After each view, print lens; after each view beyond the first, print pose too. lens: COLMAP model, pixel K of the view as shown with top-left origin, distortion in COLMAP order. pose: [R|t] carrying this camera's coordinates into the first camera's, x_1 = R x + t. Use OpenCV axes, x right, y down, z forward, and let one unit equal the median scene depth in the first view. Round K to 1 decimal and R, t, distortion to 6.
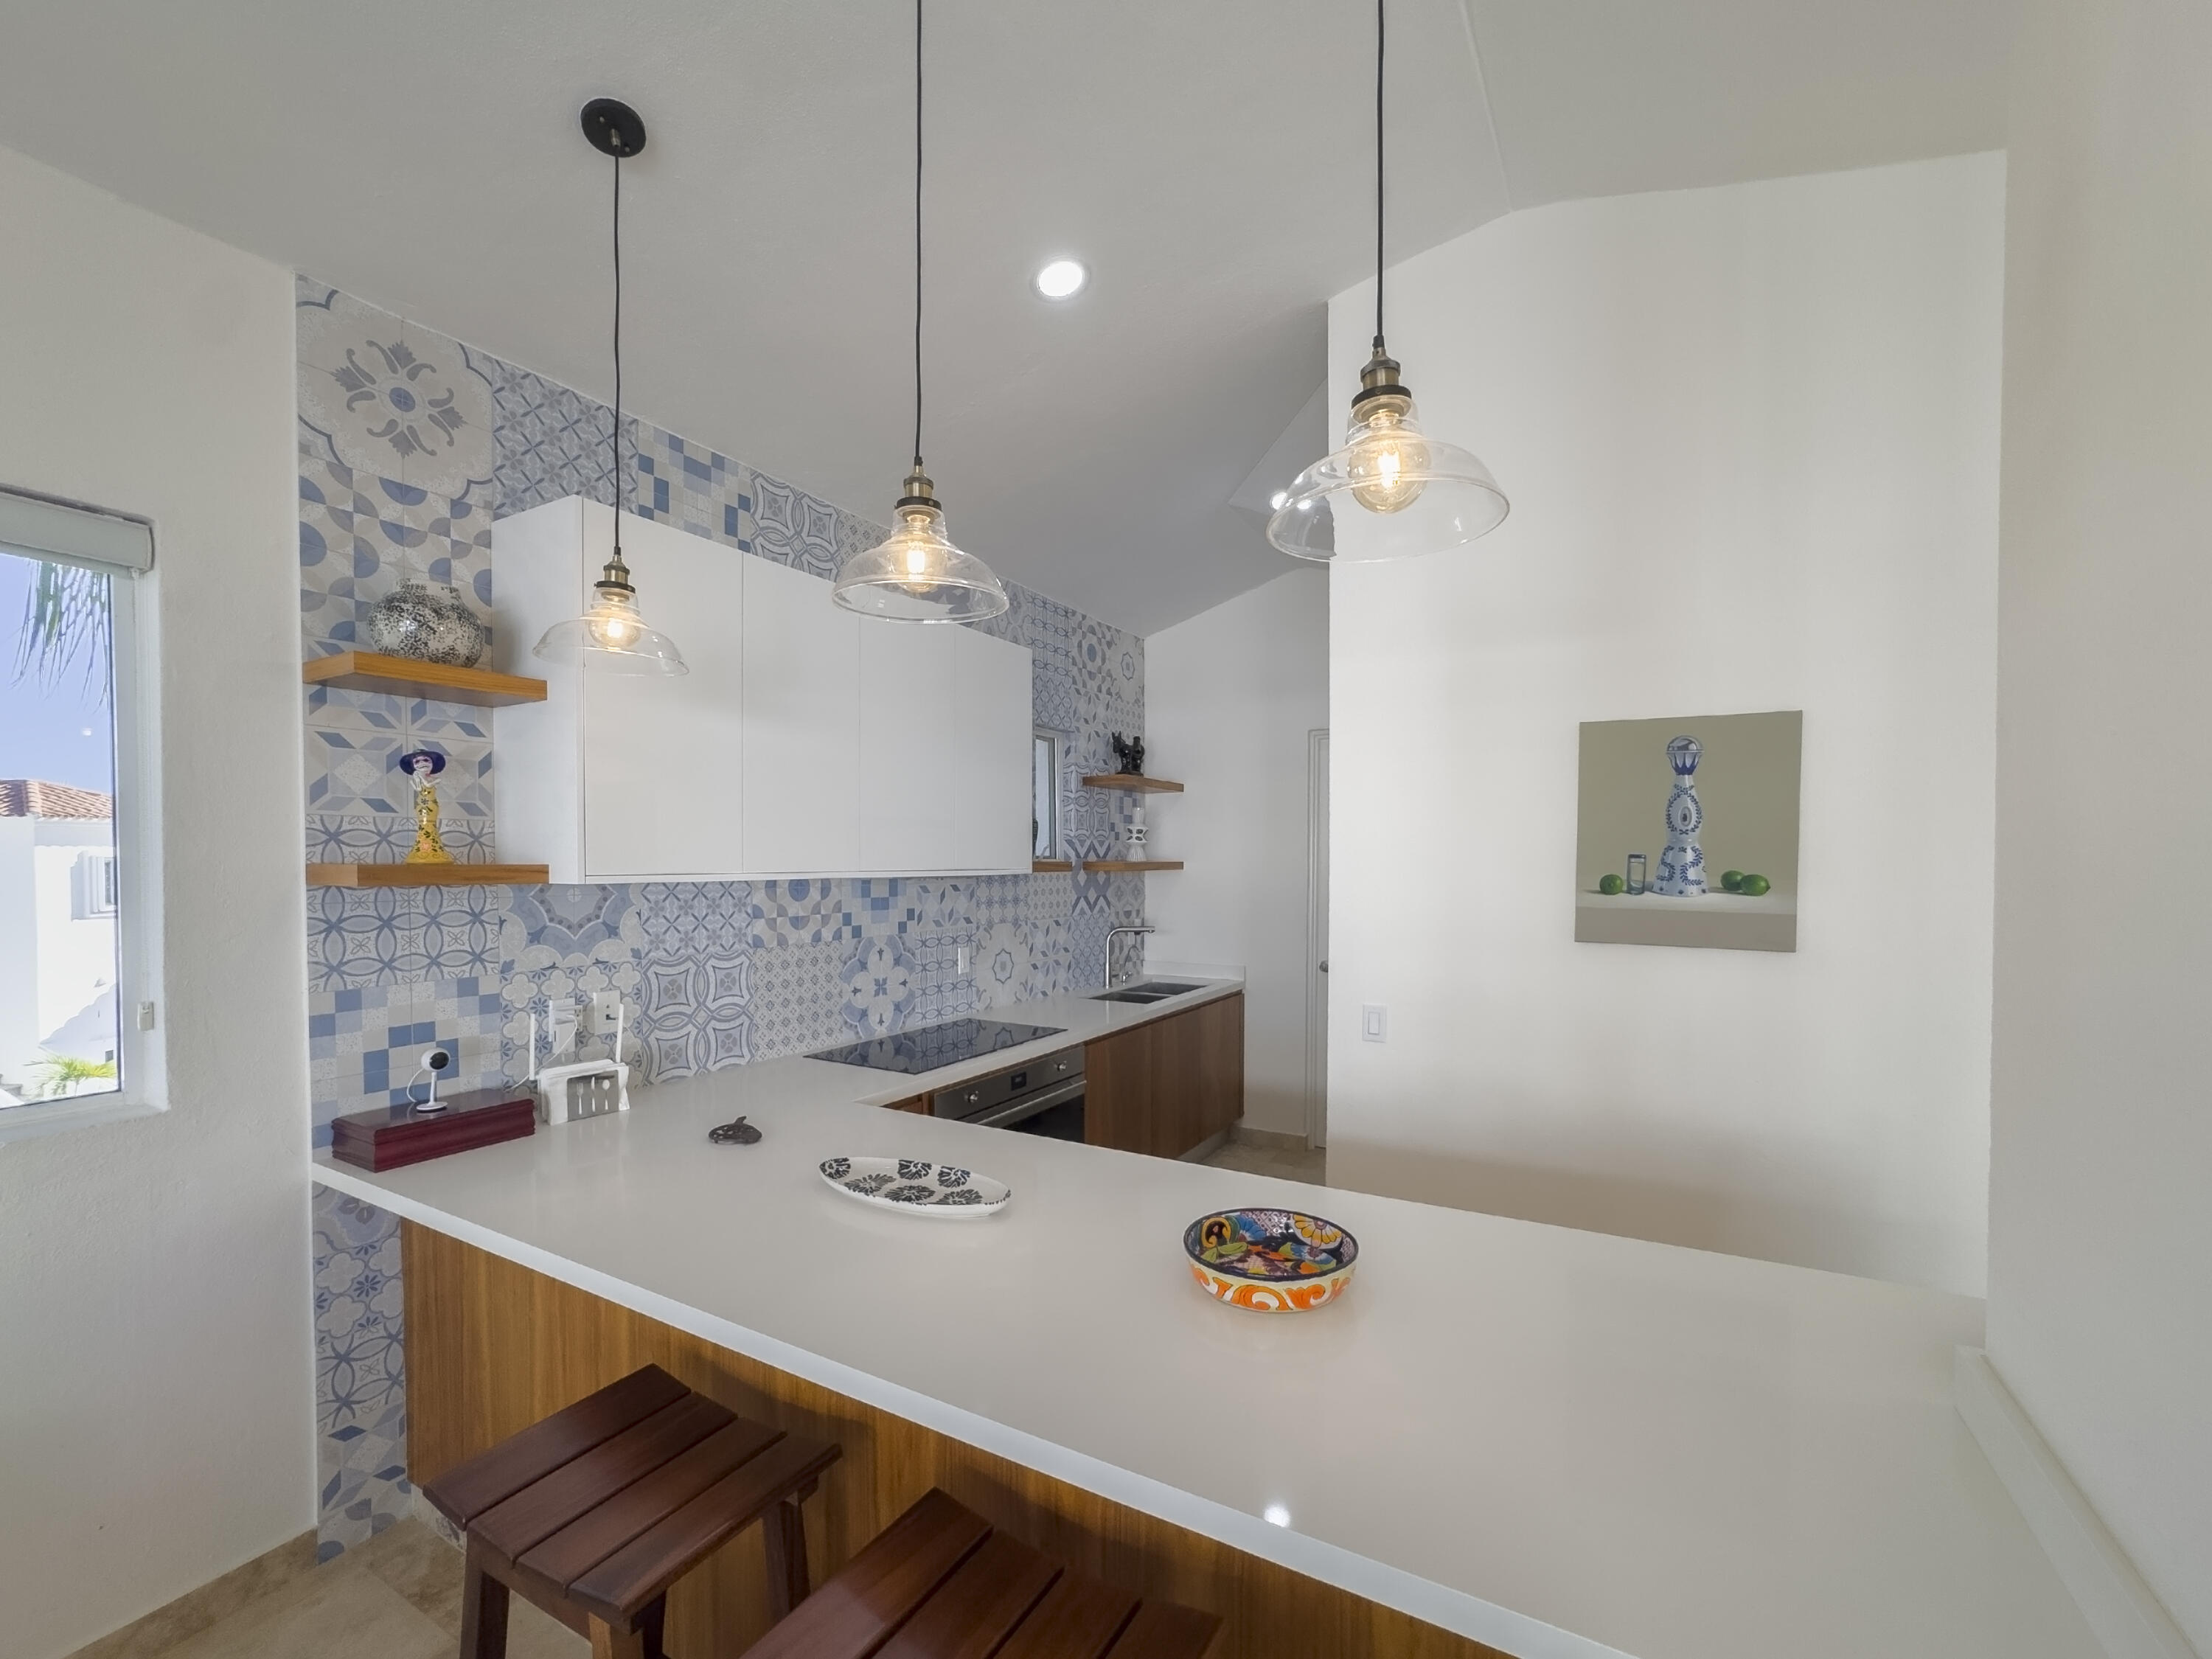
lens RADIAL K [[920.6, 0, 1100.4], [0, 920.6, 869.5], [0, 0, 1]] dist [-0.011593, 0.000486]
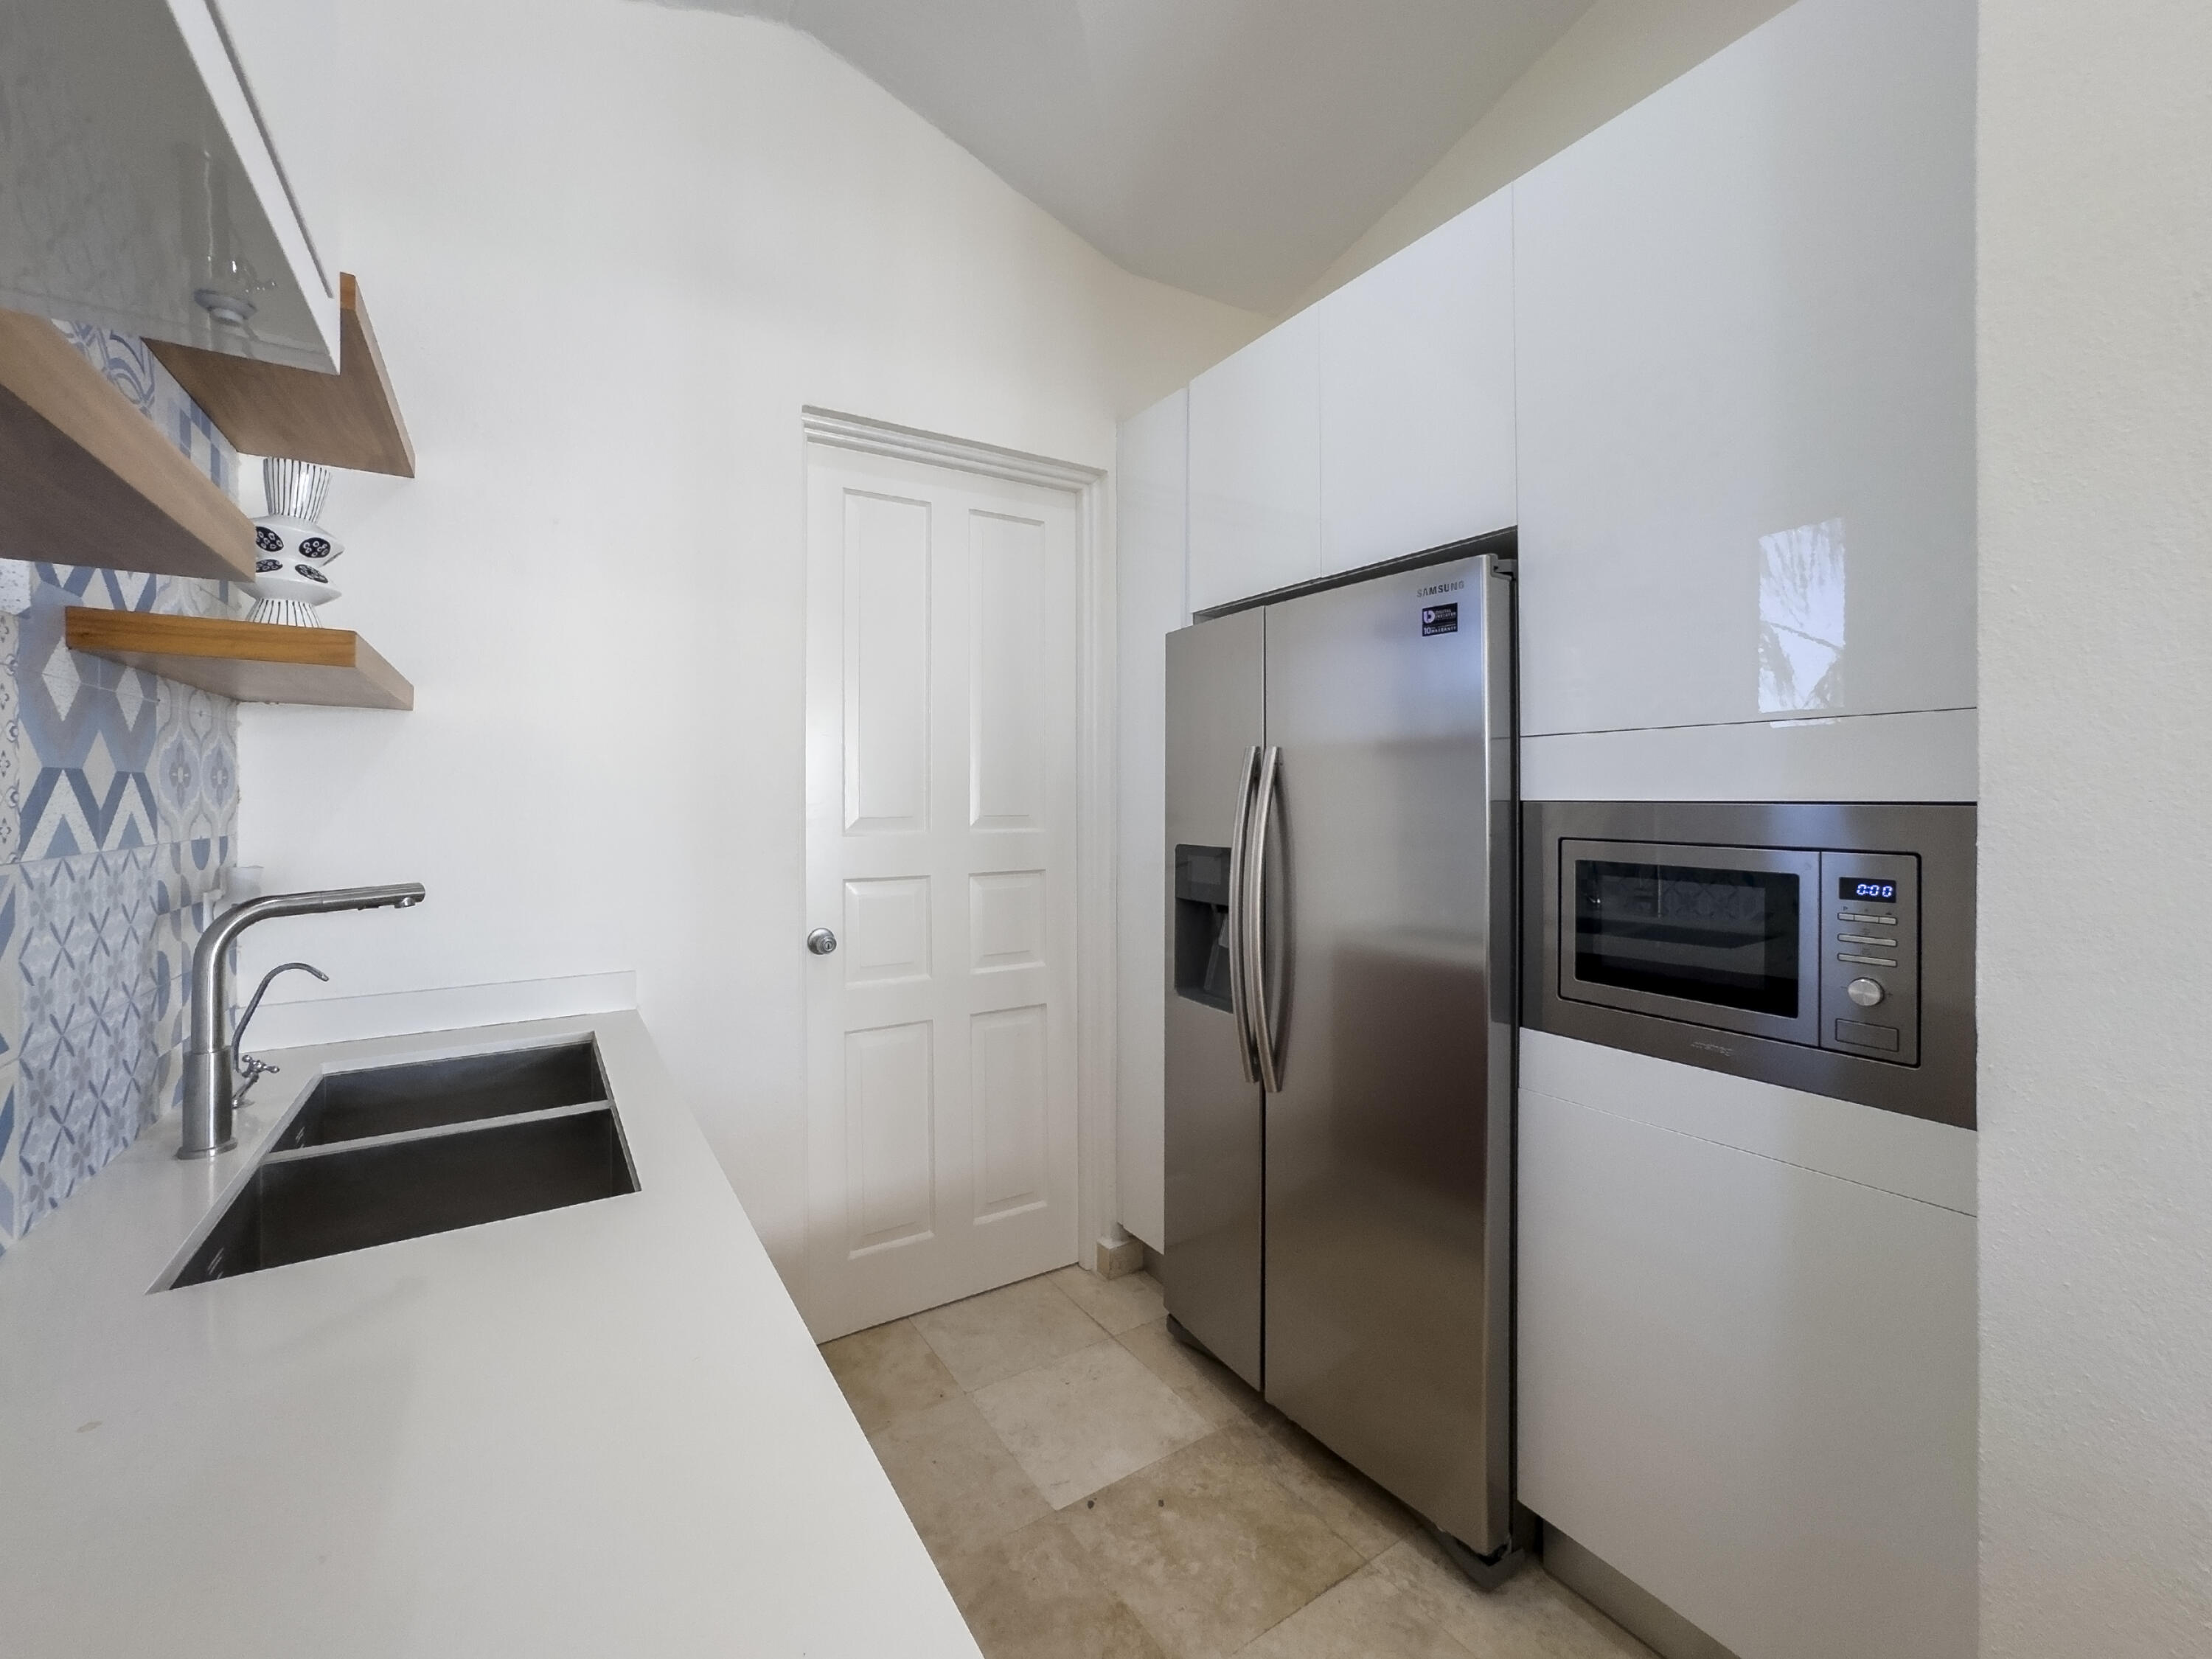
lens RADIAL K [[916.1, 0, 1104.3], [0, 916.1, 789.1], [0, 0, 1]] dist [-0.028909, 0.014400]
pose [[0.465703, 0.005339, 0.884925, -0.192227], [0.008687, 0.999906, -0.010604, 0.079682], [-0.884898, 0.012625, 0.465613, 1.437651]]
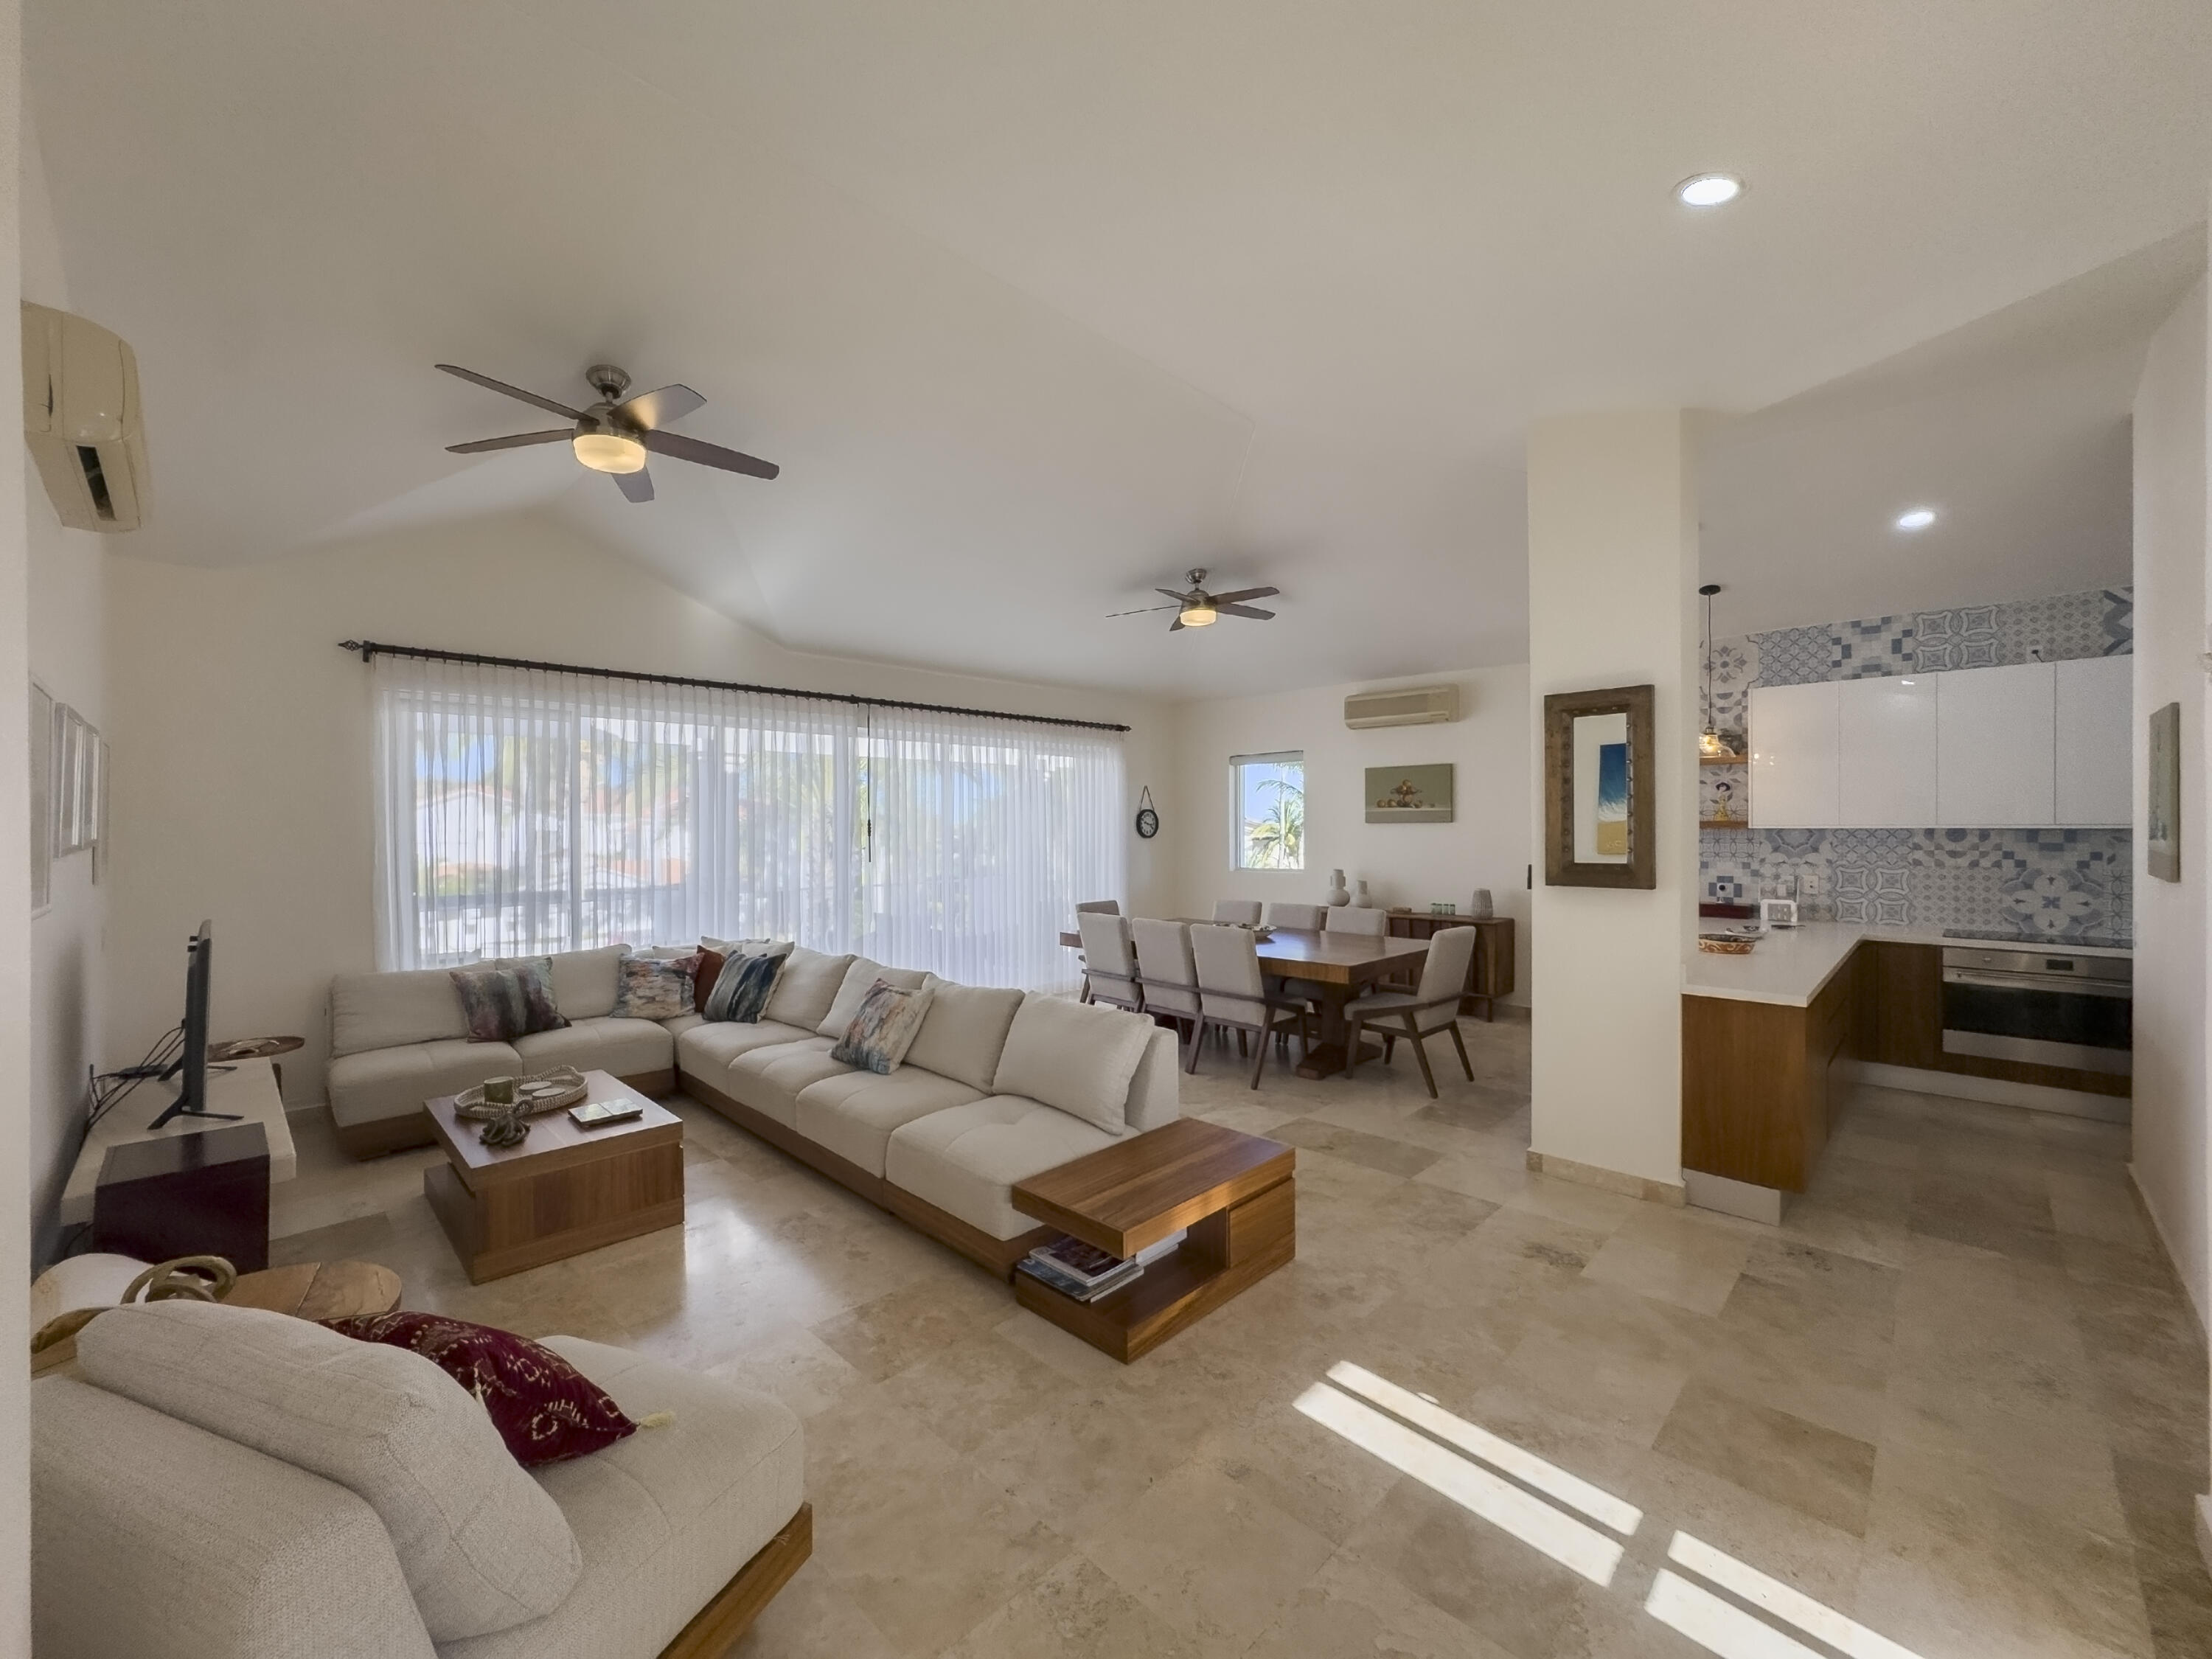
lens RADIAL K [[892.9, 0, 1114.8], [0, 892.9, 836.2], [0, 0, 1]] dist [-0.000283, 0.000053]
pose [[-0.242961, 0.006789, -0.970012, 2.341368], [-0.009799, 0.999907, 0.009453, 0.031460], [0.969987, 0.011801, -0.242872, -0.194188]]
